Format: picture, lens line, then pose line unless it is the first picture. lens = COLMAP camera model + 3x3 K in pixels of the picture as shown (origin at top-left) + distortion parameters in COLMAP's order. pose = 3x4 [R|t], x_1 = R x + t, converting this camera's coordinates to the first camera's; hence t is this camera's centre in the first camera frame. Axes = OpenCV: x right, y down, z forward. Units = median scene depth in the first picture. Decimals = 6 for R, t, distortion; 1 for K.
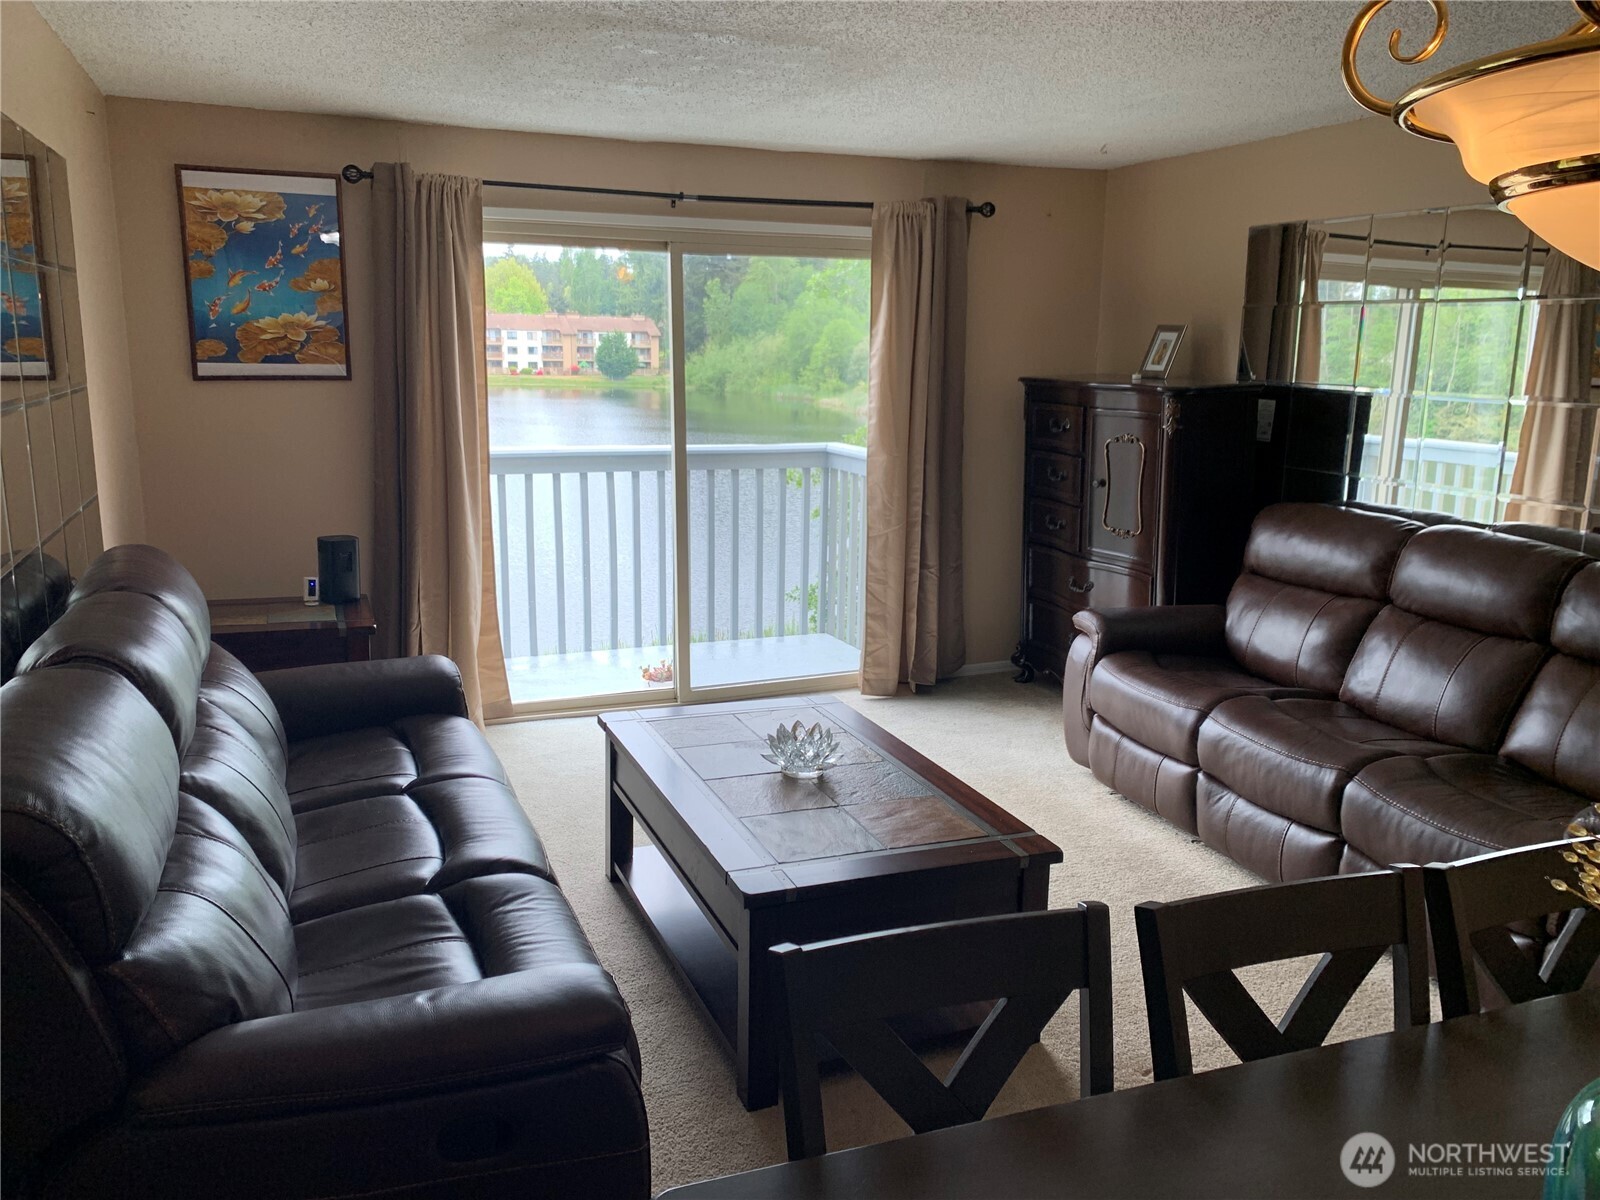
lens RADIAL K [[1216.5, 0, 802.5], [0, 1216.5, 591.4], [0, 0, 1]] dist [0.062046, -0.108068]
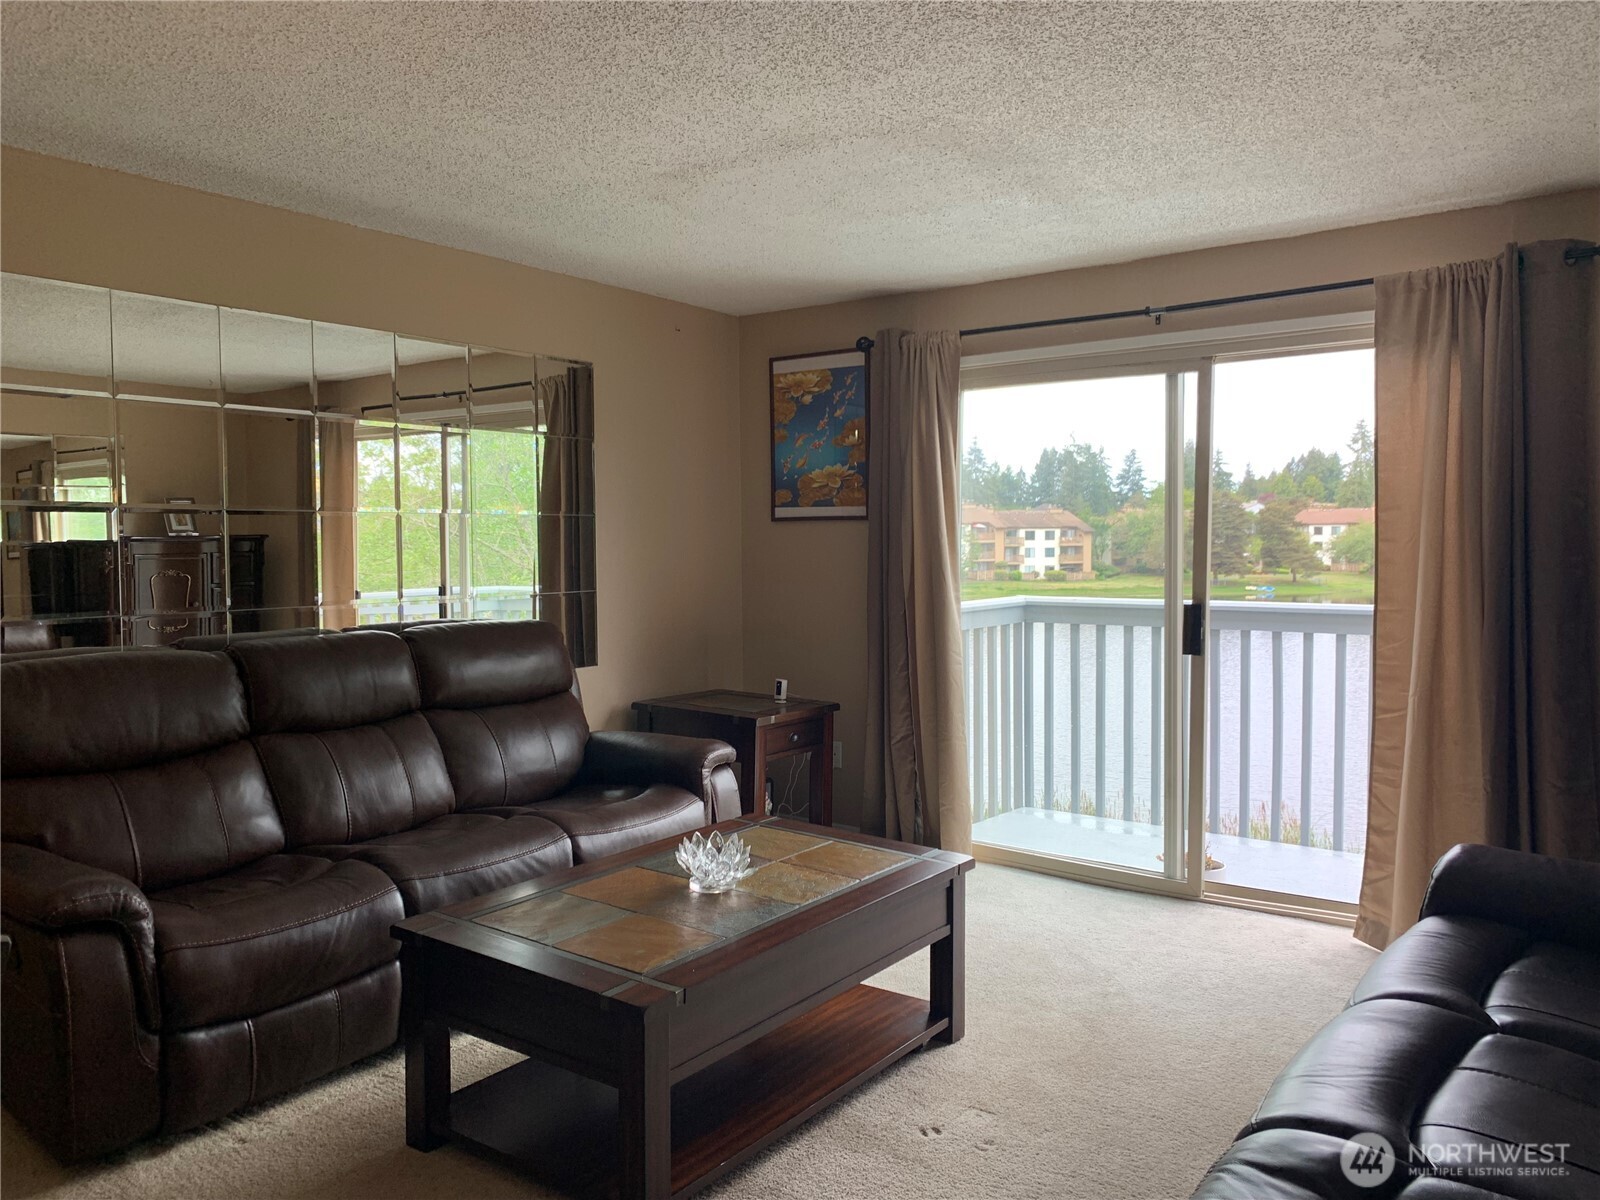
lens RADIAL K [[1216.6, 0, 803.8], [0, 1216.6, 599.3], [0, 0, 1]] dist [0.063118, -0.080630]
pose [[0.516724, 0.025599, -0.855769, 0.597181], [-0.161020, 0.984621, -0.067773, -0.011688], [0.840874, 0.172816, 0.512899, 0.387390]]
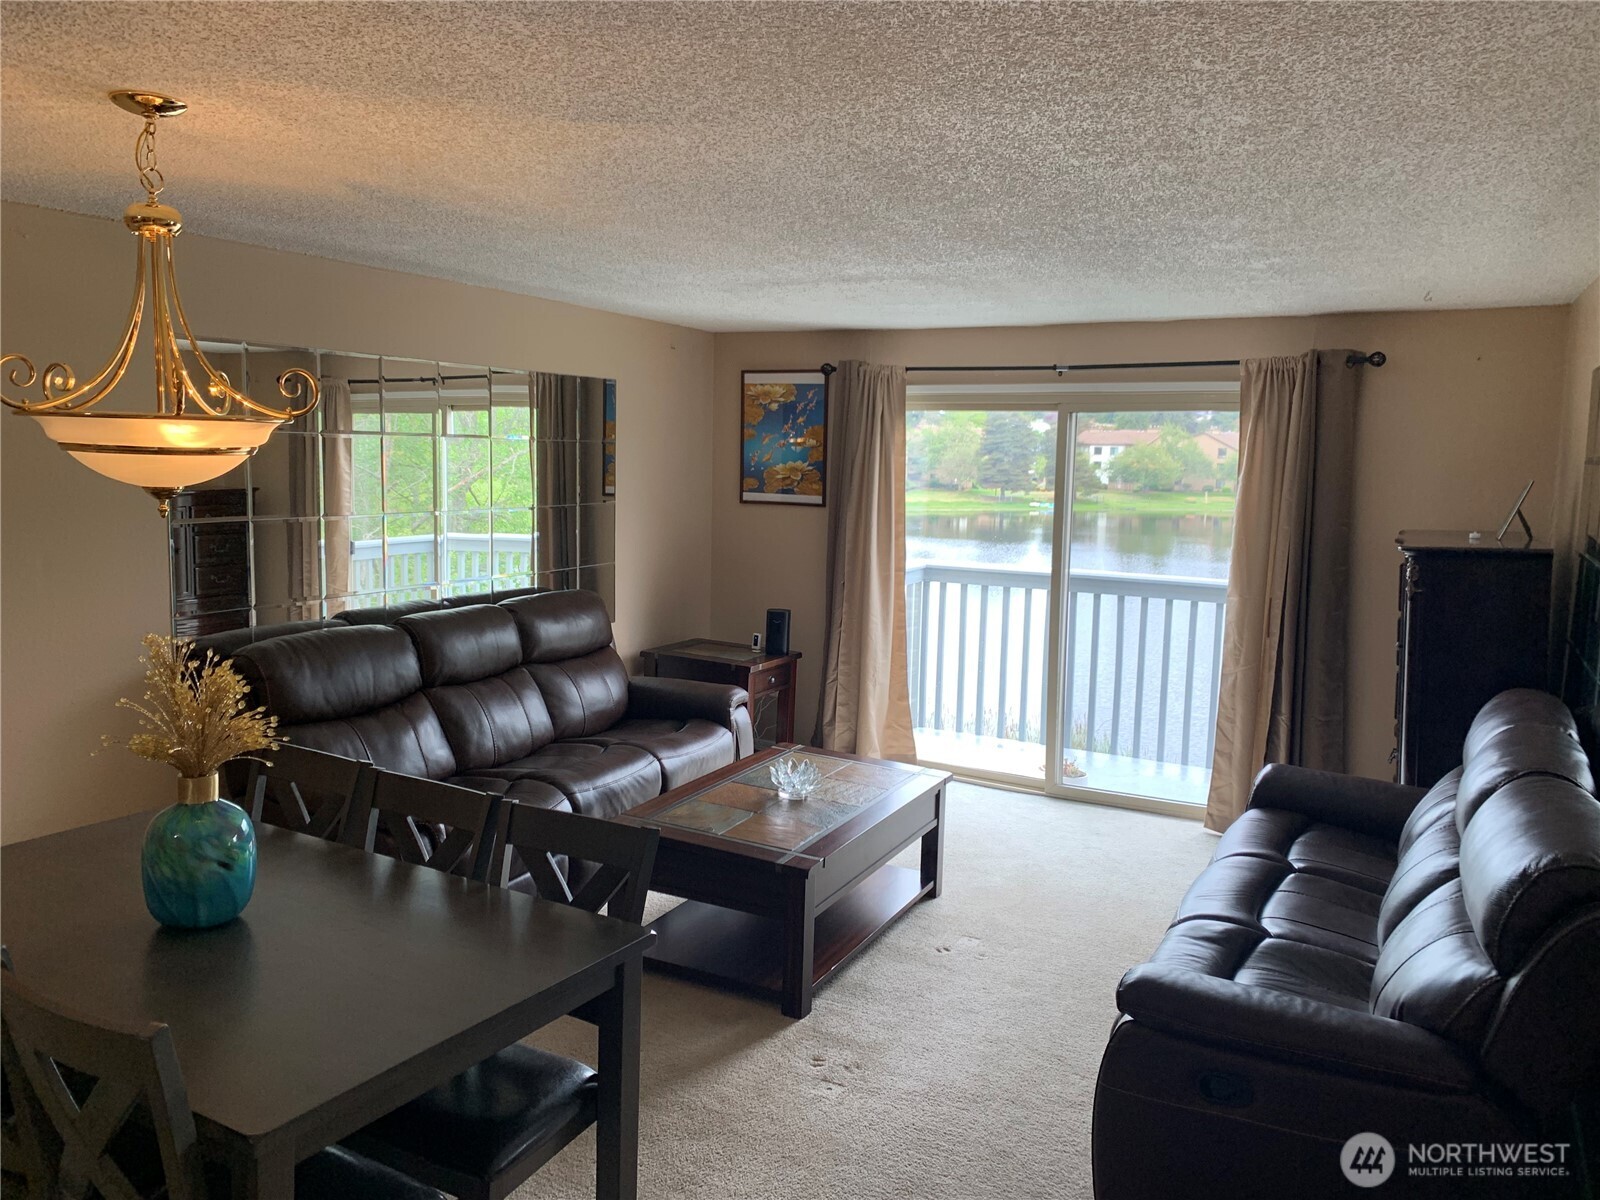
lens RADIAL K [[1216.8, 0, 776.4], [0, 1216.8, 590.8], [0, 0, 1]] dist [0.123149, -0.300344]
pose [[0.633955, 0.091440, -0.767945, 0.737229], [-0.170324, 0.985112, -0.023308, -0.031580], [0.754381, 0.145576, 0.640091, 0.047820]]
